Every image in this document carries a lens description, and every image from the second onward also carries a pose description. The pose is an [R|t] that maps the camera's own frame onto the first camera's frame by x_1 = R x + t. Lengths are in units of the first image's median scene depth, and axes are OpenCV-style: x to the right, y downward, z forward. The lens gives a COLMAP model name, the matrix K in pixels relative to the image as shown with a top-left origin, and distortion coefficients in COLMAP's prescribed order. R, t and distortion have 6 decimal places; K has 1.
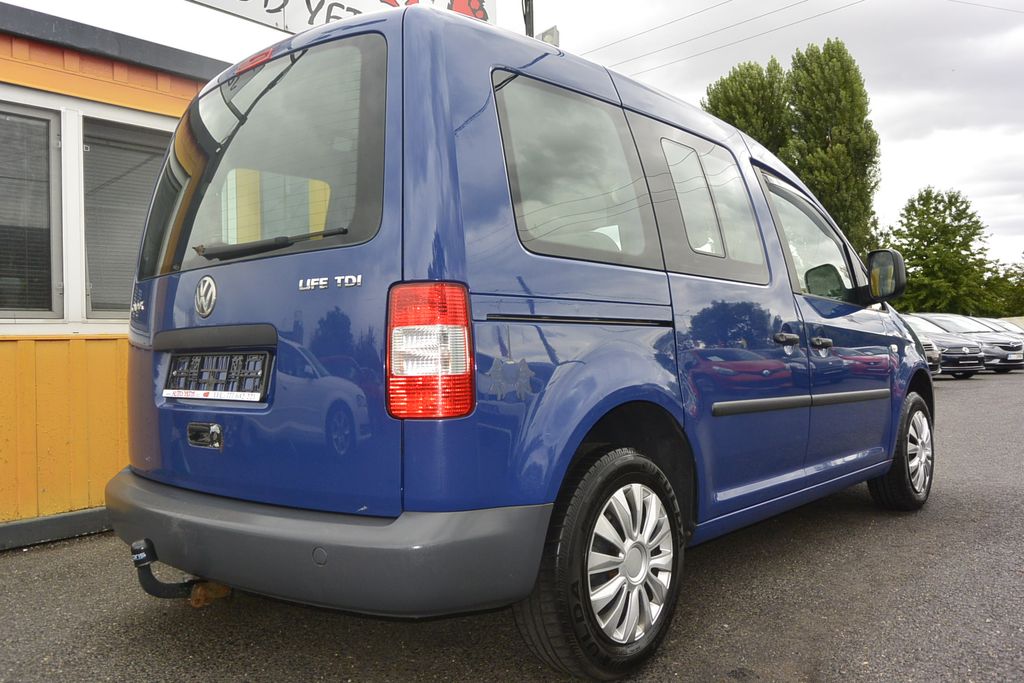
lens RADIAL K [[823.0, 0, 512.2], [0, 823.0, 333.1], [0, 0, 1]] dist [-0.015959, 0.016344]
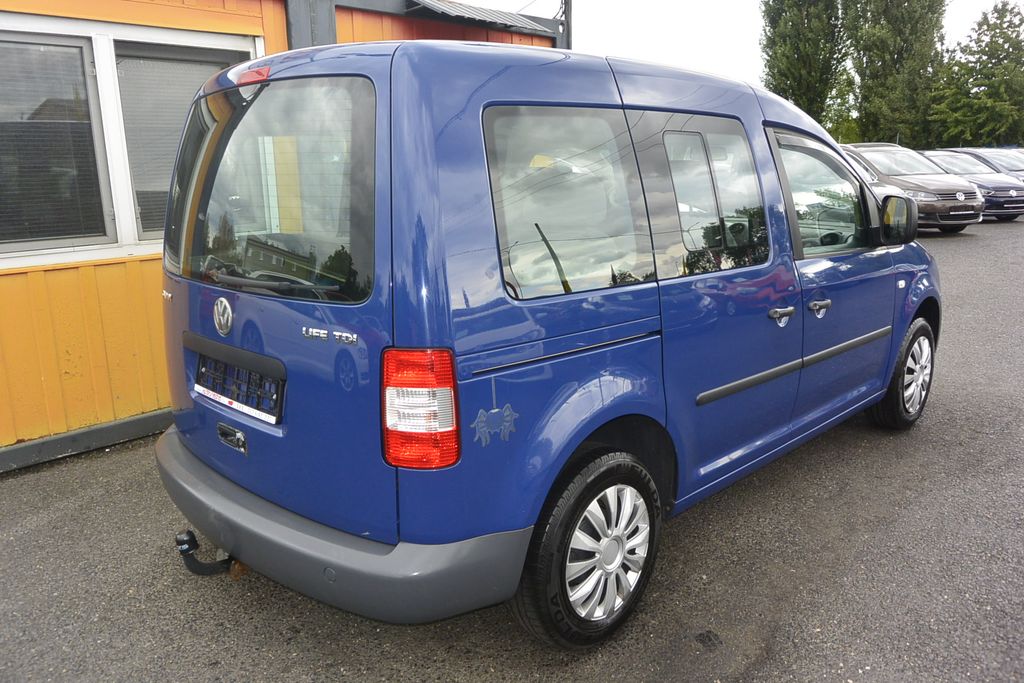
lens RADIAL K [[785.1, 0, 509.5], [0, 785.1, 324.2], [0, 0, 1]] dist [-0.008425, 0.020739]
pose [[0.997643, 0.013357, -0.067306, 0.043771], [0.002334, 0.973696, 0.227837, -0.157836], [0.068579, -0.227457, 0.971370, 0.004060]]
